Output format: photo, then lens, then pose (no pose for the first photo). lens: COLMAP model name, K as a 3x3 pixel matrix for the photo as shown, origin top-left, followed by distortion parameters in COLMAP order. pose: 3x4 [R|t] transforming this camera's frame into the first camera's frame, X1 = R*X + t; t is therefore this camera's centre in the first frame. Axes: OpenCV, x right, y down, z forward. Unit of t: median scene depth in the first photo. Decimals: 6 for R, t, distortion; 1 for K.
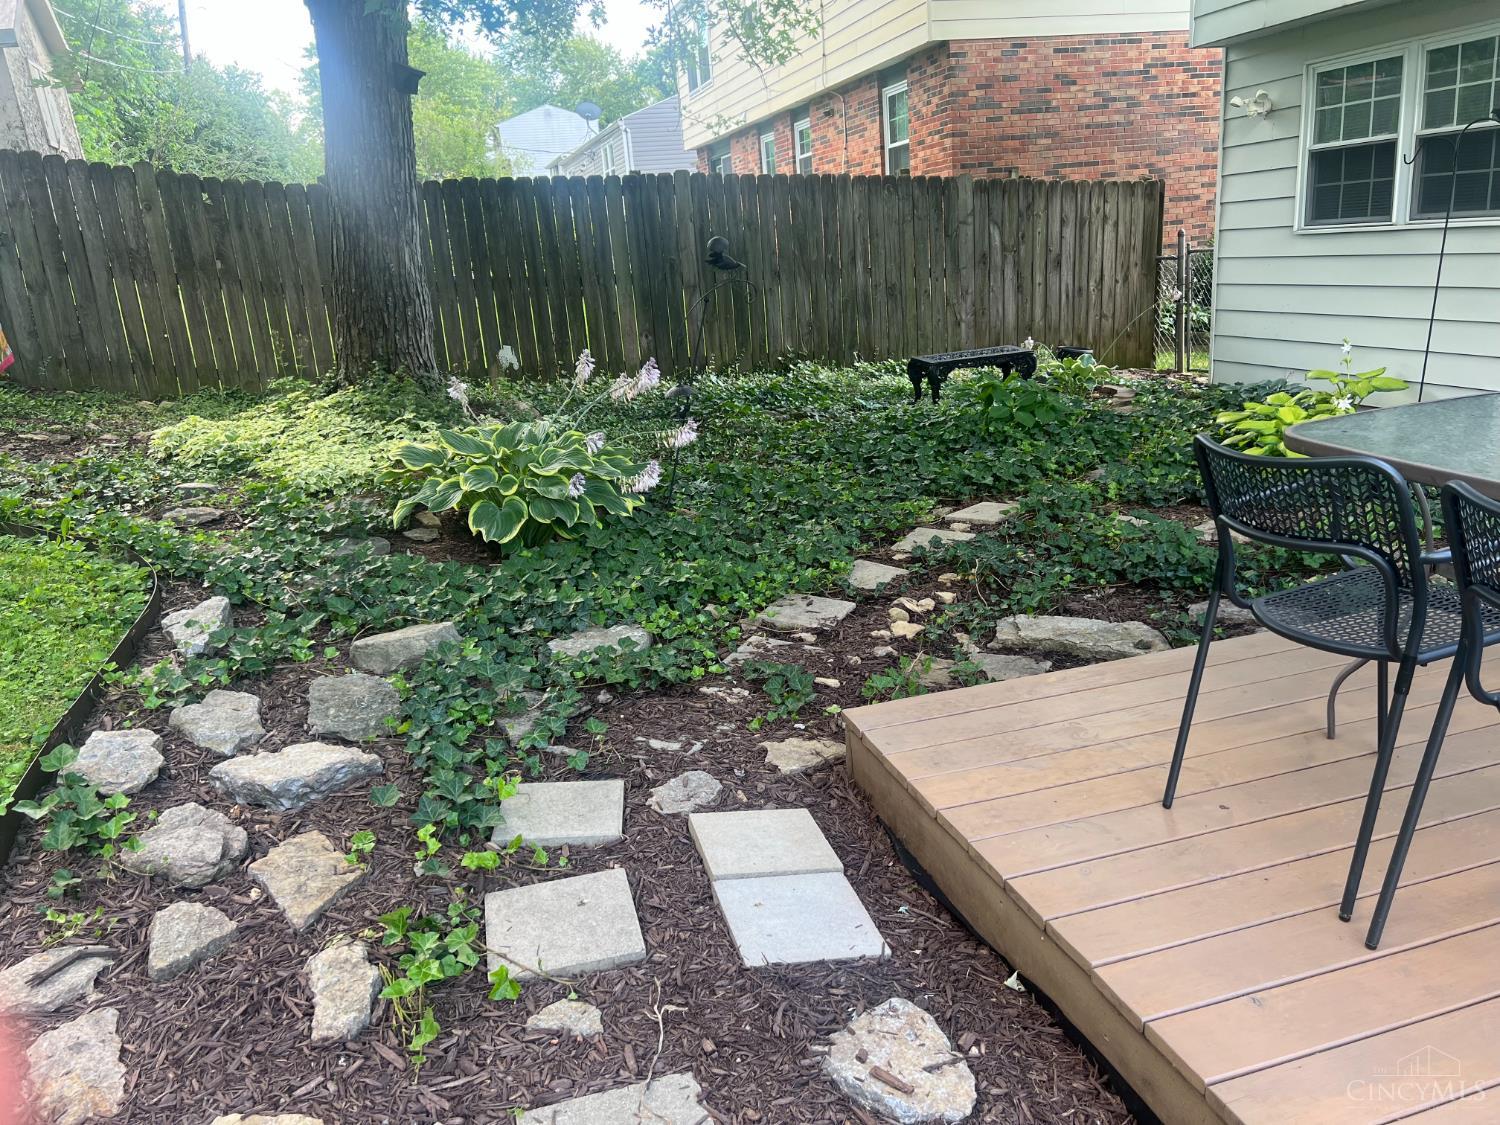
lens RADIAL K [[1126.2, 0, 750.0], [0, 1126.2, 562.5], [0, 0, 1]] dist [0.060664, -0.000193]
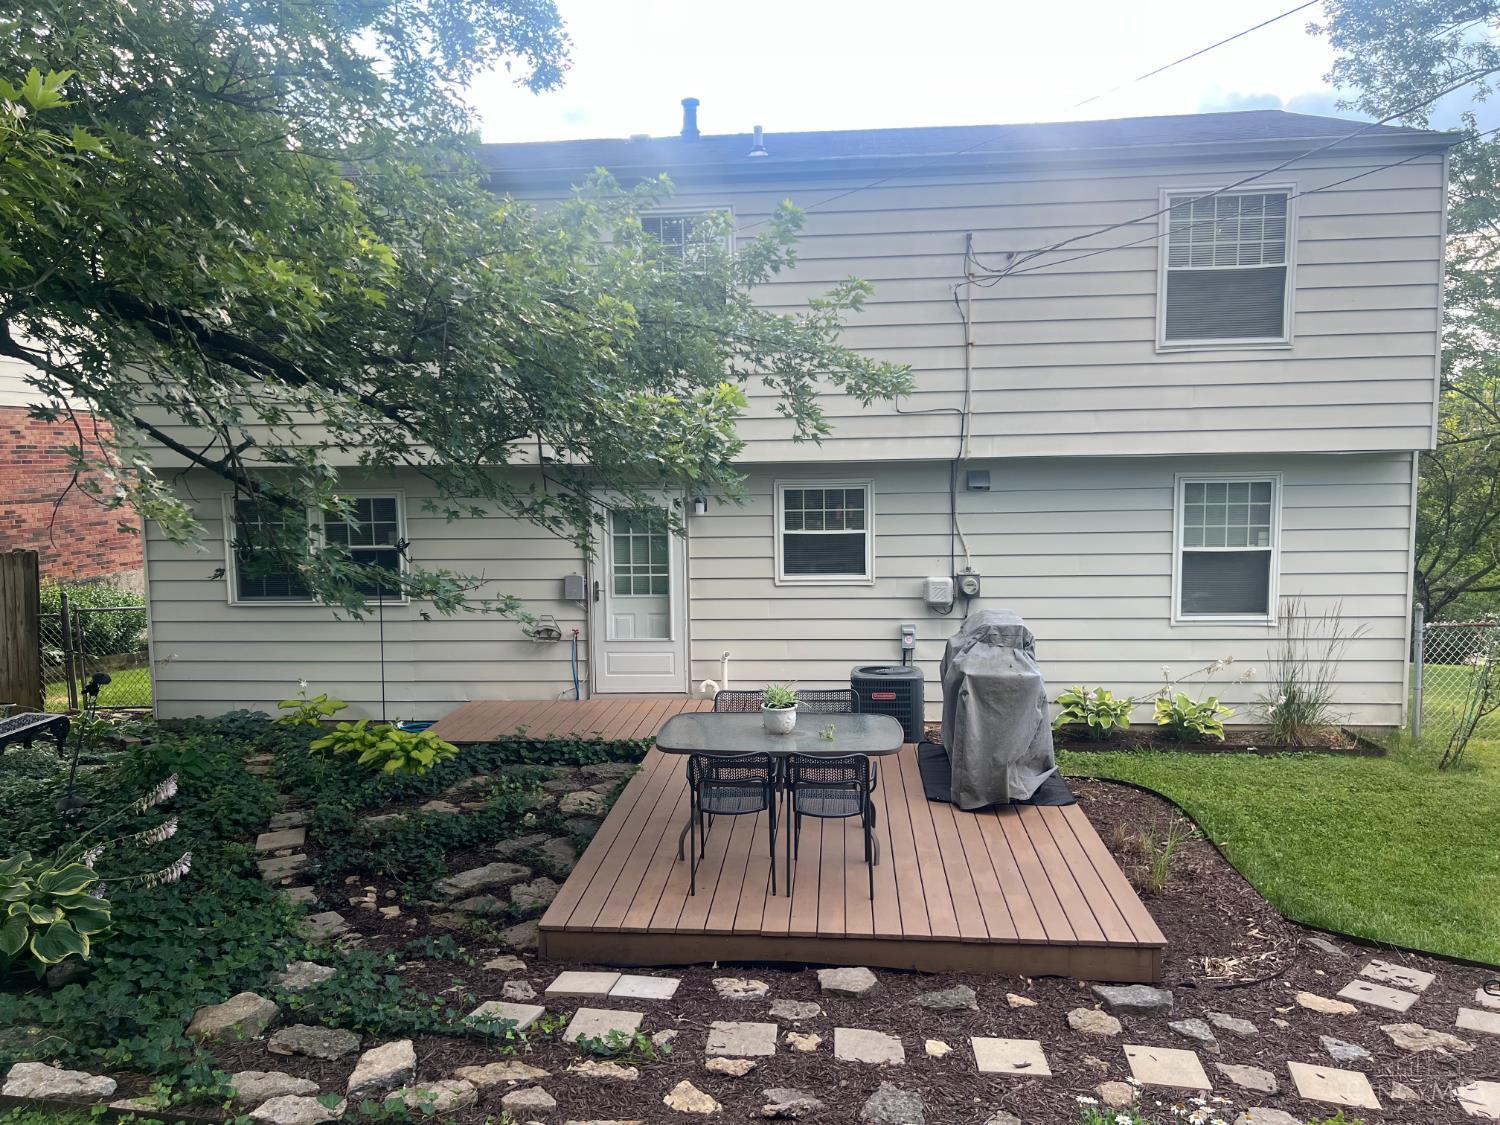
lens RADIAL K [[1184.5, 0, 727.3], [0, 1184.5, 563.2], [0, 0, 1]] dist [0.095833, -0.079503]
pose [[0.367801, -0.030426, 0.929407, -0.654061], [0.239552, 0.968832, -0.063083, -0.102145], [-0.898520, 0.245843, 0.363626, -0.079283]]
